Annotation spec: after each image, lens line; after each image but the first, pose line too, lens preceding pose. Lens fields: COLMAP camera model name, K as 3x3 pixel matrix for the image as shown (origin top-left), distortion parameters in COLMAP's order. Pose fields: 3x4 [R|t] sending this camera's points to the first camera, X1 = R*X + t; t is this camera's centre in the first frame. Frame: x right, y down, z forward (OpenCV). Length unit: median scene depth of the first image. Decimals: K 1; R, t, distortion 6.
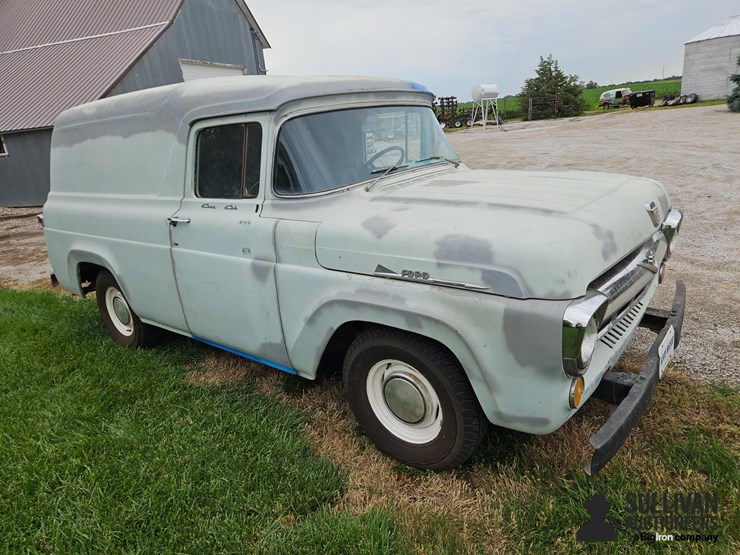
lens RADIAL K [[495.1, 0, 373.8], [0, 495.1, 283.4], [0, 0, 1]] dist [0.085397, -0.071215]
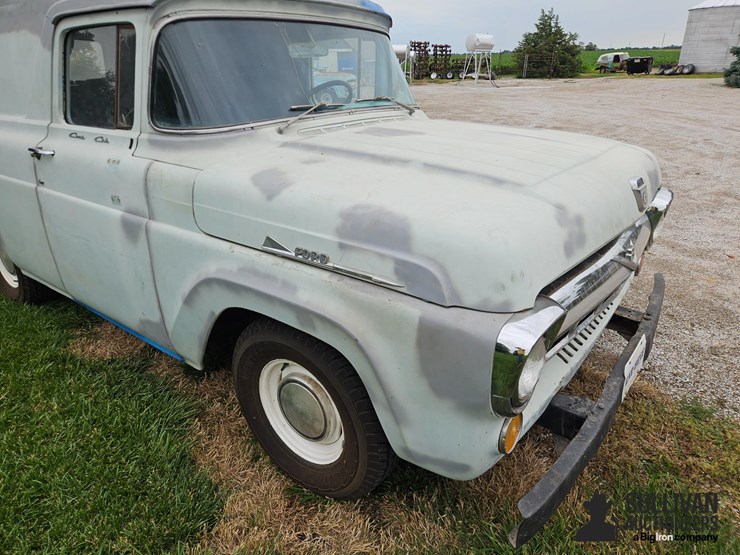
lens RADIAL K [[495.1, 0, 374.7], [0, 495.1, 283.0], [0, 0, 1]] dist [0.085397, -0.071215]
pose [[0.996589, 0.068185, 0.046494, 0.109117], [-0.072240, 0.993137, 0.091977, -0.038430], [-0.039903, -0.095022, 0.994675, 0.208859]]
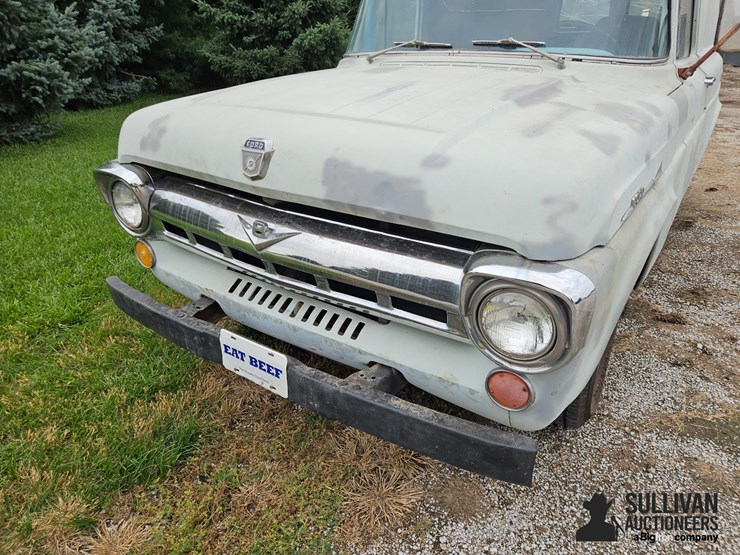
lens RADIAL K [[495.1, 0, 376.2], [0, 495.1, 276.2], [0, 0, 1]] dist [0.085397, -0.071215]
pose [[0.071335, 0.522197, -0.849836, 0.995522], [-0.310134, 0.821388, 0.478684, -0.308481], [0.948013, 0.229417, 0.220545, 0.880116]]
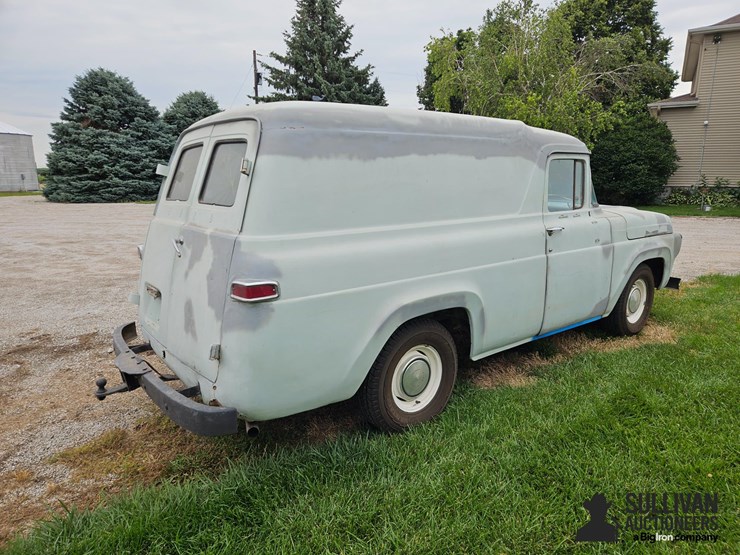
lens RADIAL K [[495.1, 0, 375.8], [0, 495.1, 278.6], [0, 0, 1]] dist [0.085397, -0.071215]
pose [[0.215858, -0.102241, 0.971057, -1.883158], [0.288850, 0.956678, 0.036518, -0.204542], [-0.932722, 0.272607, 0.236039, 1.294795]]
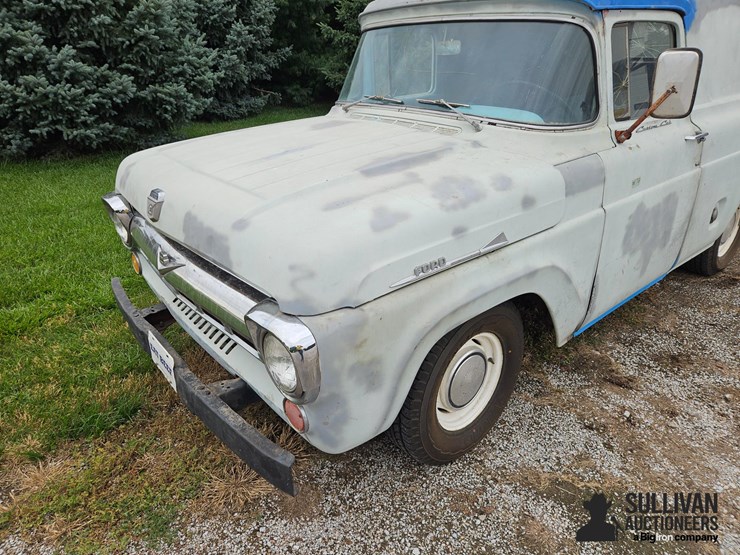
lens RADIAL K [[495.1, 0, 365.6], [0, 495.1, 282.8], [0, 0, 1]] dist [0.085397, -0.071215]
pose [[-0.216373, 0.514357, -0.829831, 1.039198], [-0.263220, 0.787759, 0.556912, -0.497533], [0.940158, 0.338929, -0.035060, 1.182740]]
